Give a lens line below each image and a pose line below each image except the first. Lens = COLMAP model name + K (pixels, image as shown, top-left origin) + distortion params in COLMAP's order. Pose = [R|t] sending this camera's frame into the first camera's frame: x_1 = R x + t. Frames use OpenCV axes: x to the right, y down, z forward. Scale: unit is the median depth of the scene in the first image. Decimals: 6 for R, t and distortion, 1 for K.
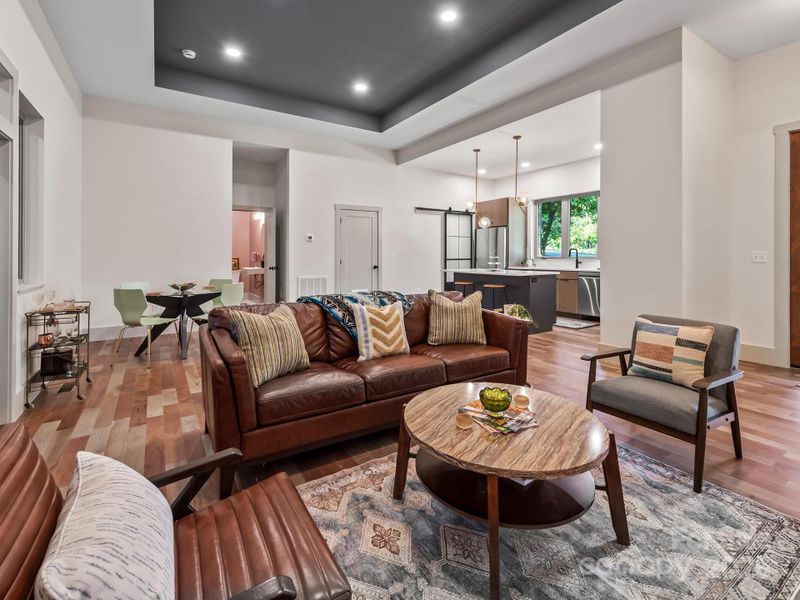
lens RADIAL K [[373.7, 0, 399.9], [0, 373.7, 251.8], [0, 0, 1]] dist [0.005600, 0.000759]
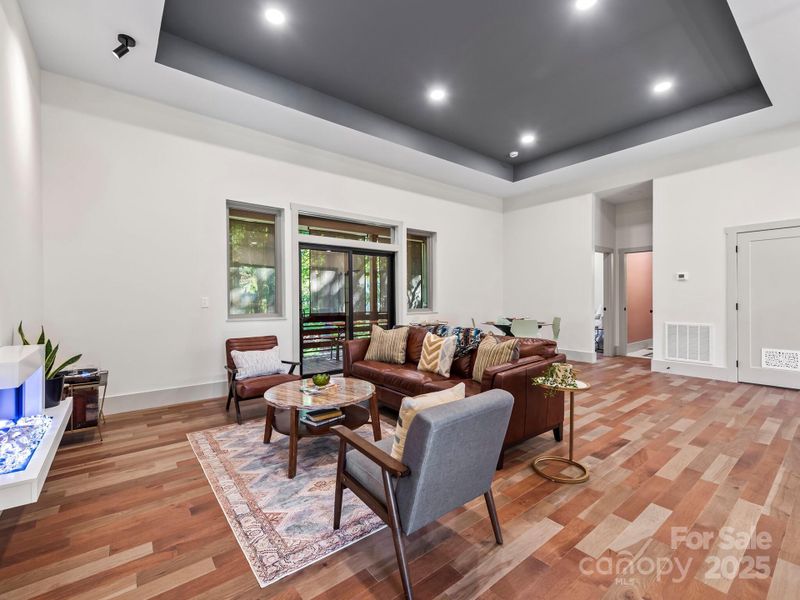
lens RADIAL K [[358.2, 0, 400.0], [0, 358.2, 300.0], [0, 0, 1]] dist [-0.000001, 0.000013]
pose [[0.095338, 0.000240, -0.995445, 0.633951], [0.013870, 0.999903, 0.001569, 0.006495], [0.995348, -0.013956, 0.095325, 0.388828]]
